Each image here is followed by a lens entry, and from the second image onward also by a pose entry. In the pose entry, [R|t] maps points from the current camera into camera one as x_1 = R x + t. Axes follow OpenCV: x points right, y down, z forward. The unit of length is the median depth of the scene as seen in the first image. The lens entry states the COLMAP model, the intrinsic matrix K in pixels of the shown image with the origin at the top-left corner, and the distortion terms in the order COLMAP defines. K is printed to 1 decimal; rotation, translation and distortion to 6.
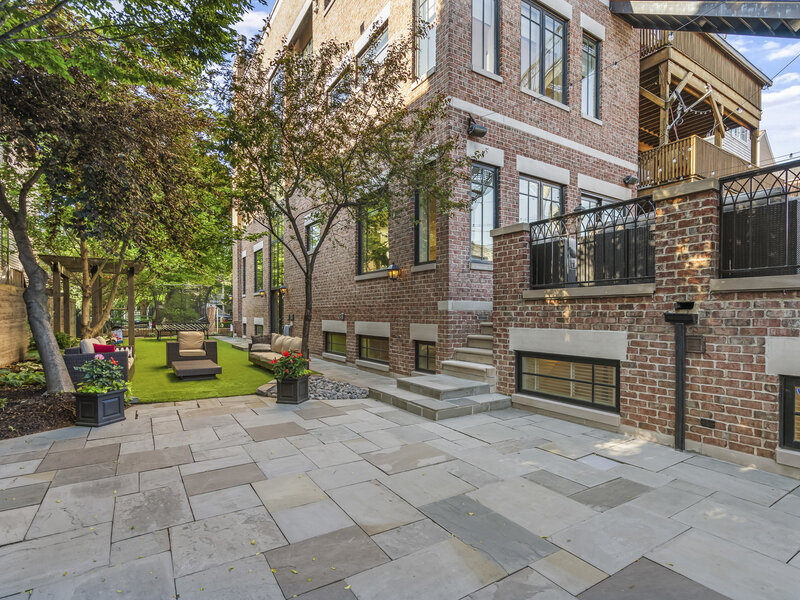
lens RADIAL K [[411.4, 0, 399.4], [0, 411.4, 329.2], [0, 0, 1]] dist [0.000531, 0.000062]
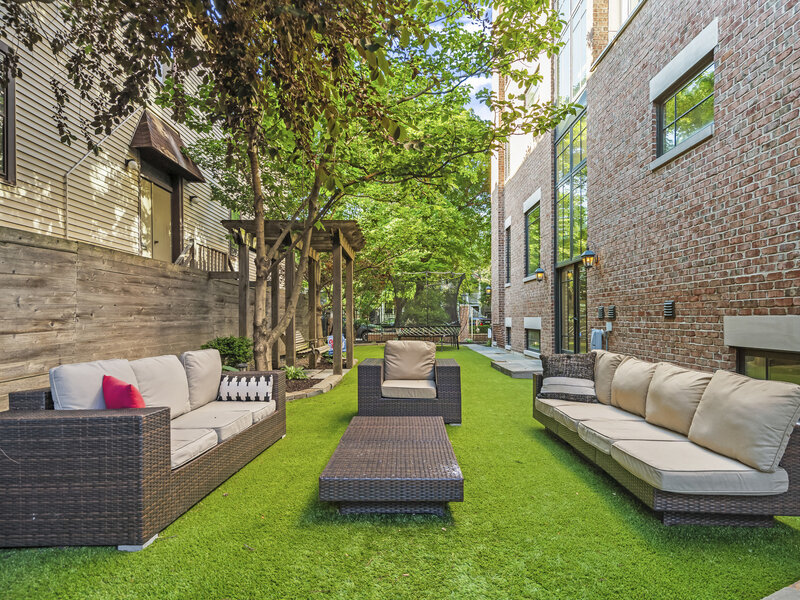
lens RADIAL K [[464.1, 0, 401.6], [0, 464.1, 303.6], [0, 0, 1]] dist [-0.007448, -0.000768]
pose [[0.840318, -0.020987, -0.541688, -0.130488], [-0.016053, 0.997849, -0.063564, -0.001641], [0.541857, 0.062109, 0.838173, 0.313819]]
